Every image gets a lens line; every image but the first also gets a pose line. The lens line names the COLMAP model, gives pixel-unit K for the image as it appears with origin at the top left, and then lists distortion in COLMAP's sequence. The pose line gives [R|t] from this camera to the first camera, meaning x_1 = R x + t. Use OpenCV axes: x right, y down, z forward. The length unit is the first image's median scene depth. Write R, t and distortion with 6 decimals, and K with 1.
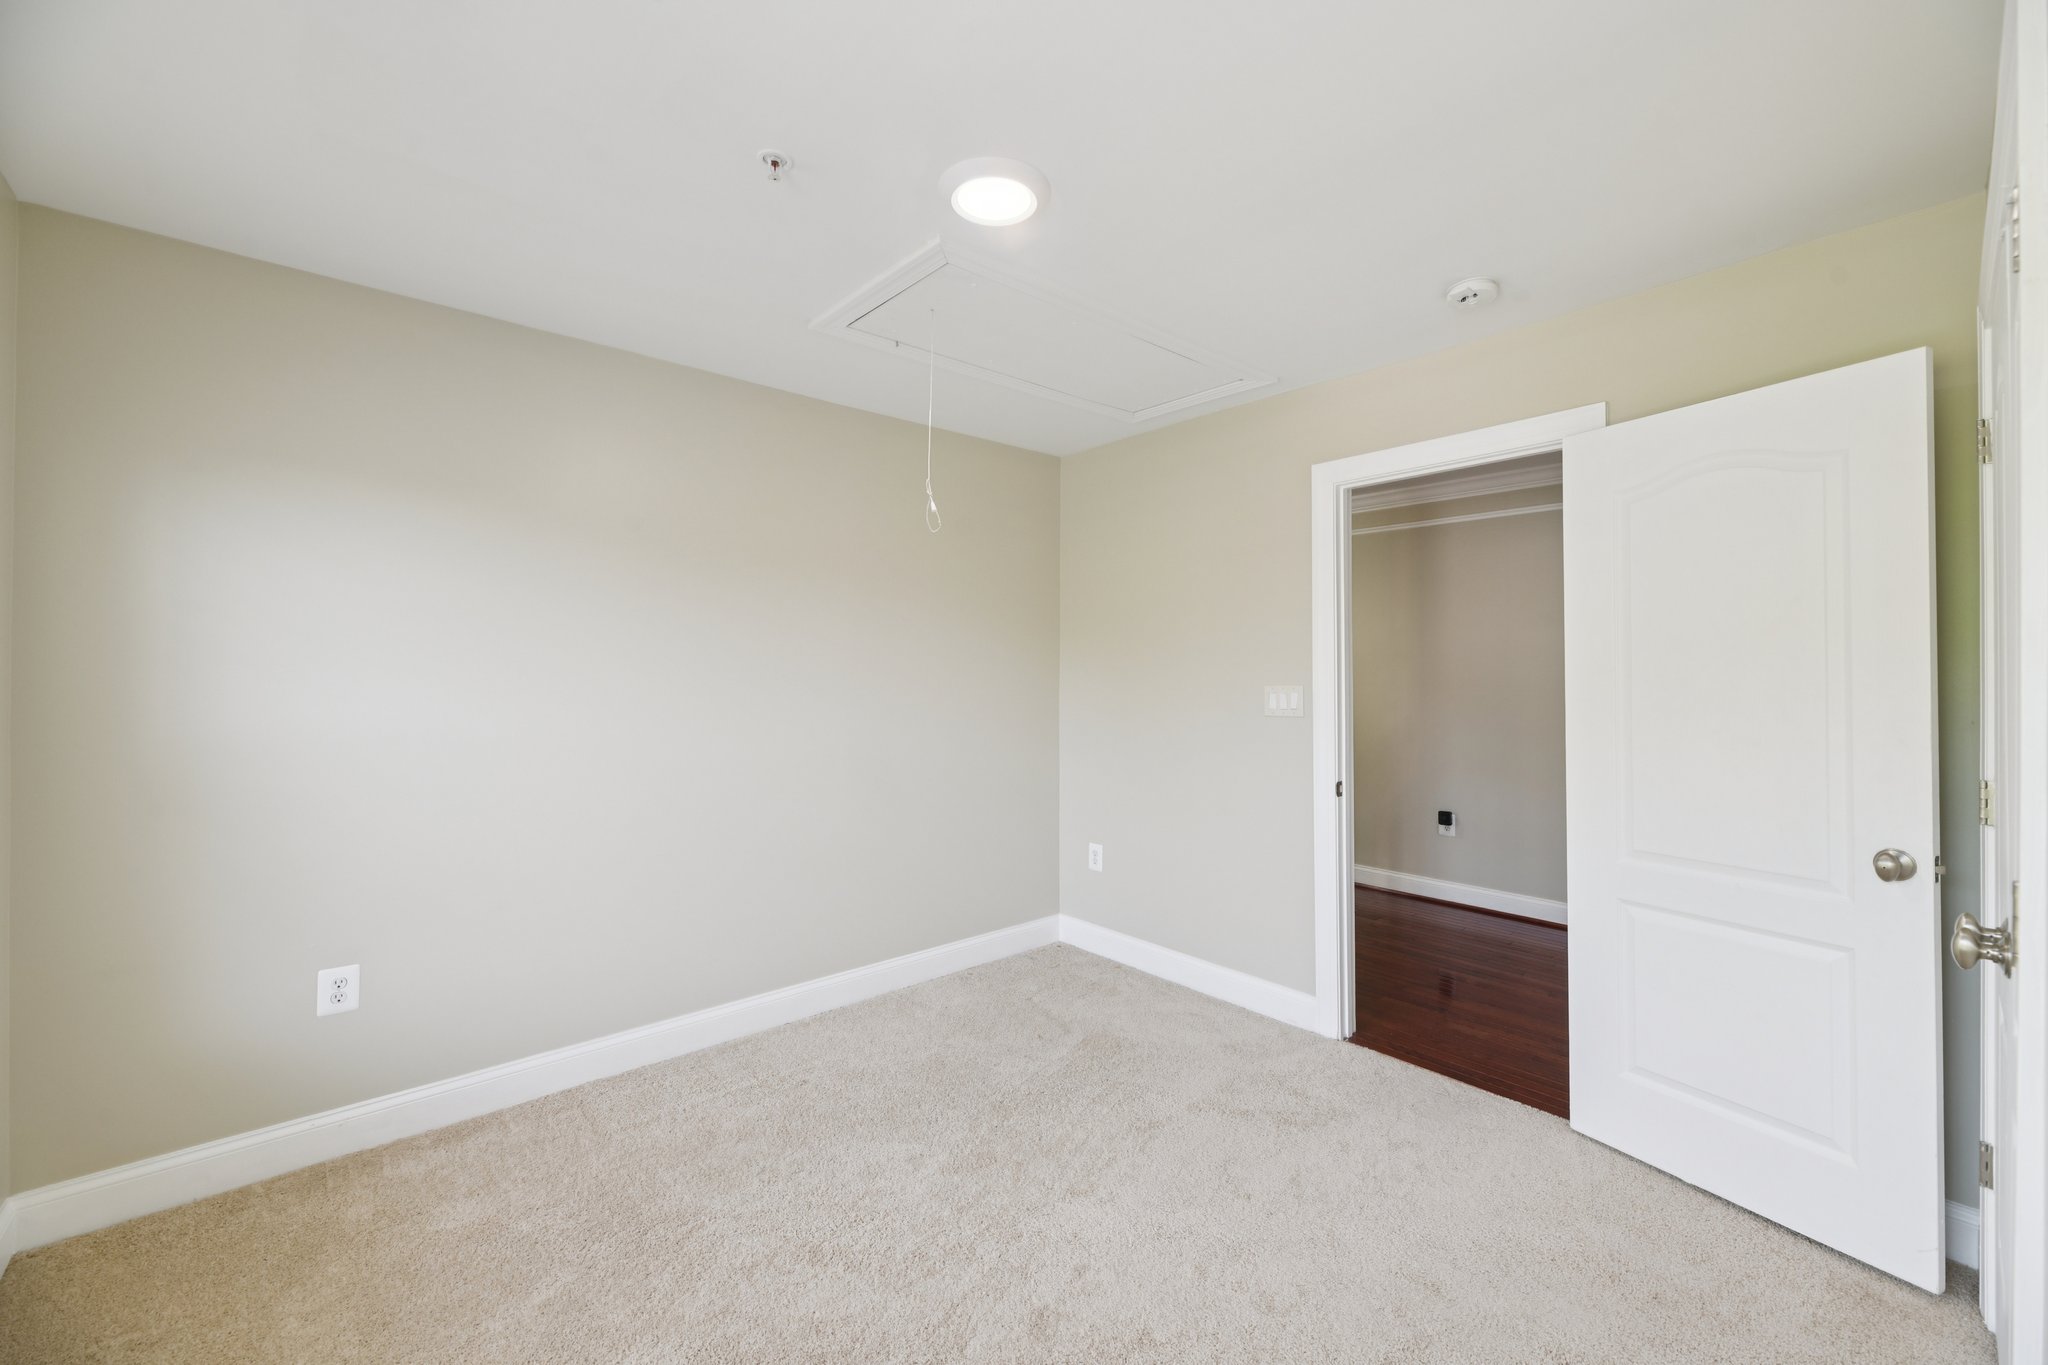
lens RADIAL K [[822.6, 0, 1033.5], [0, 822.6, 672.9], [0, 0, 1]] dist [0.013519, -0.002855]
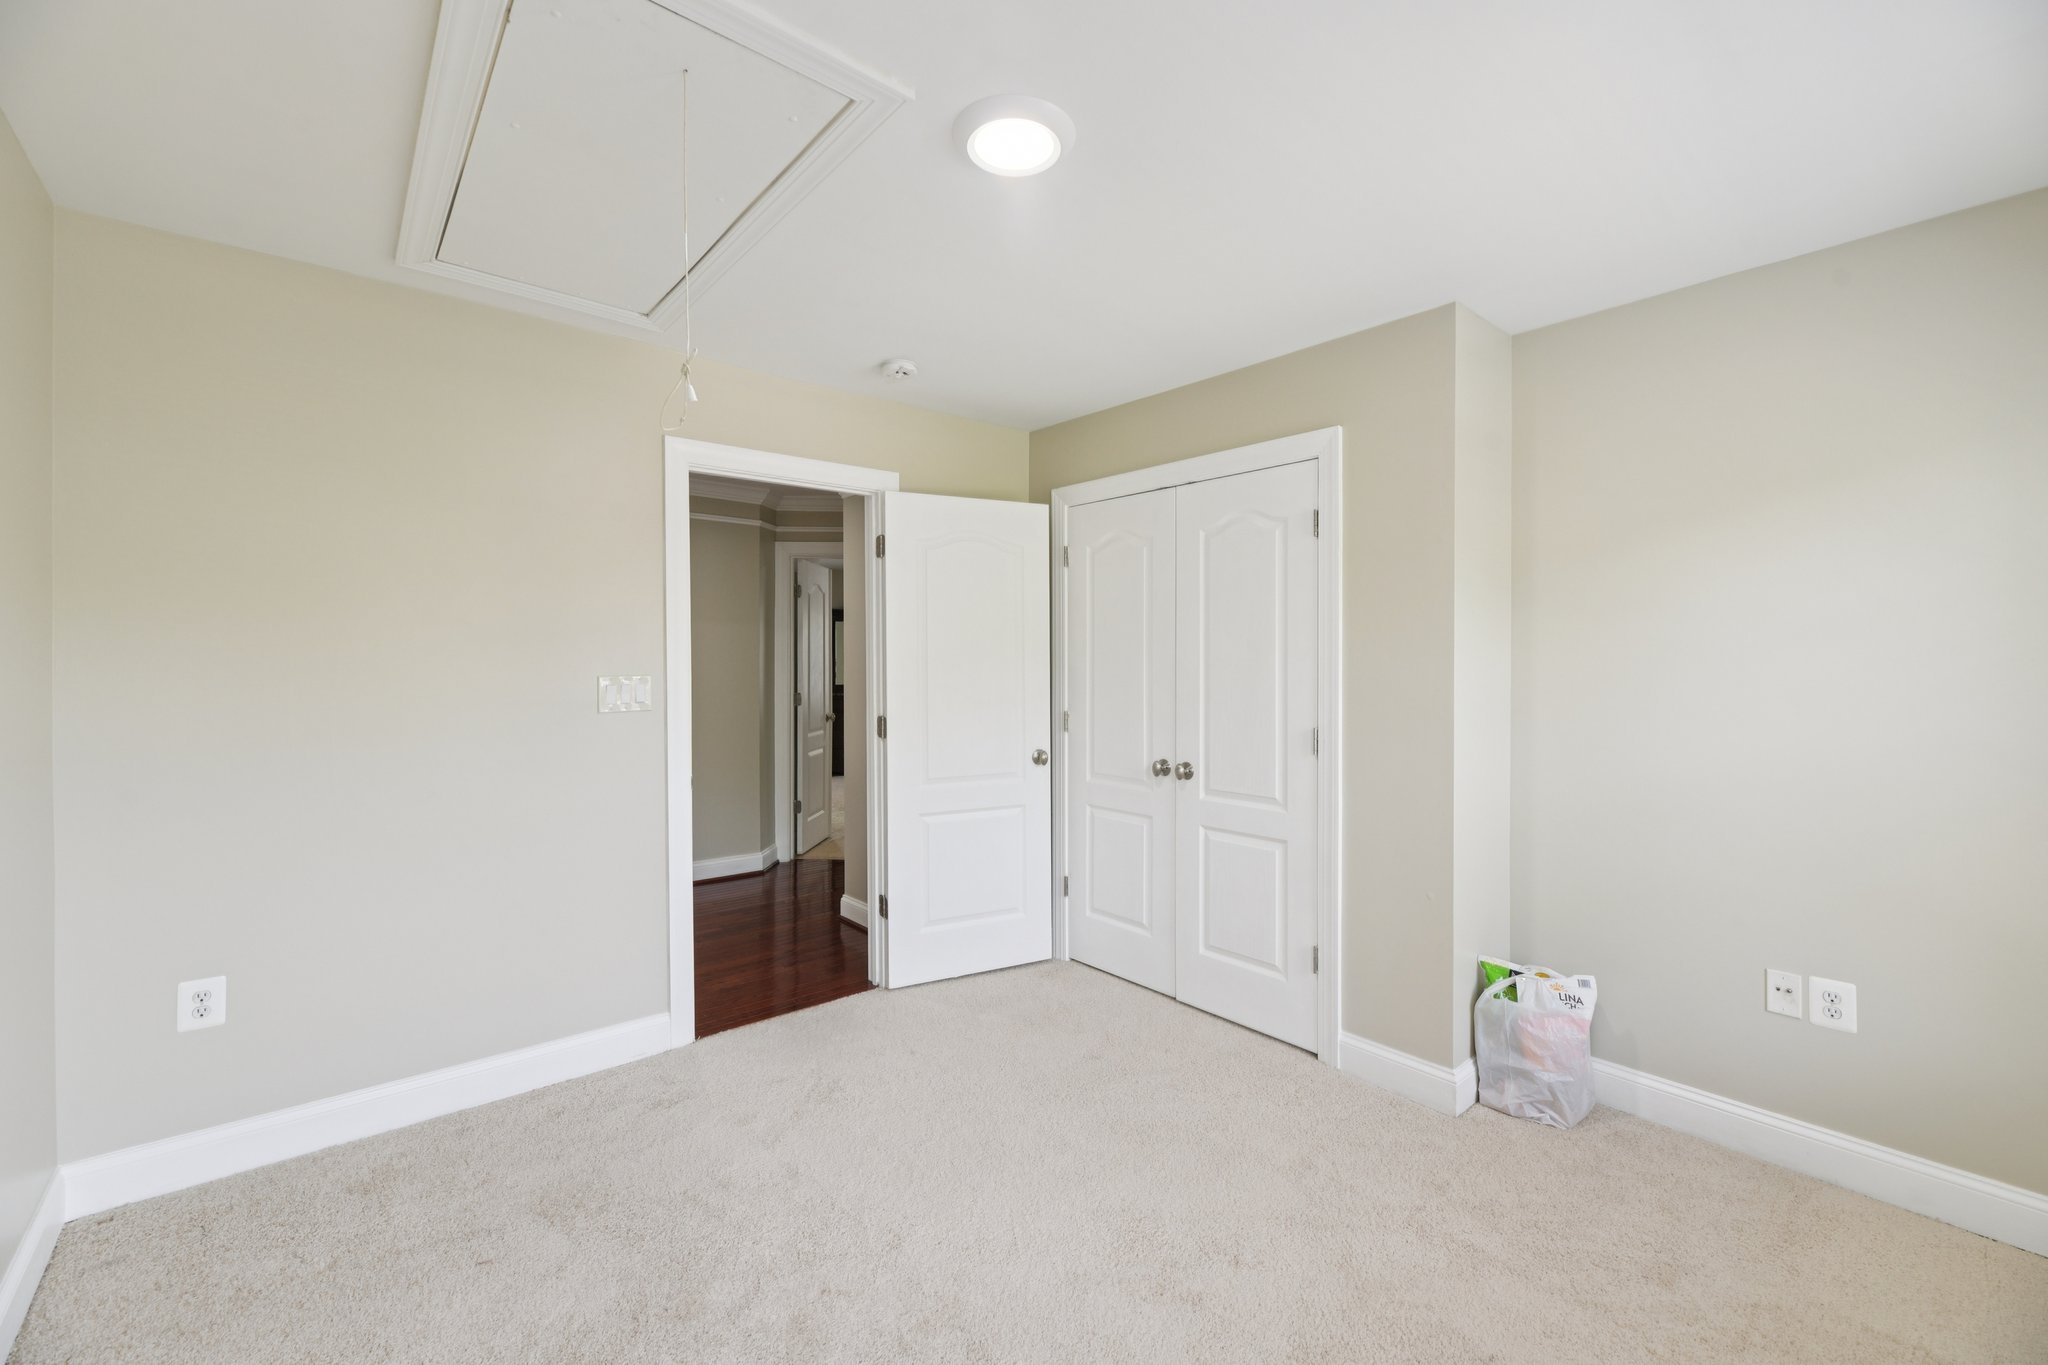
lens RADIAL K [[822.6, 0, 1014.3], [0, 822.6, 664.9], [0, 0, 1]] dist [0.013519, -0.002855]
pose [[0.037446, 0.004307, 0.999289, -0.628347], [0.001730, 0.999989, -0.004375, 0.009855], [-0.999297, 0.001893, 0.037438, 0.636756]]
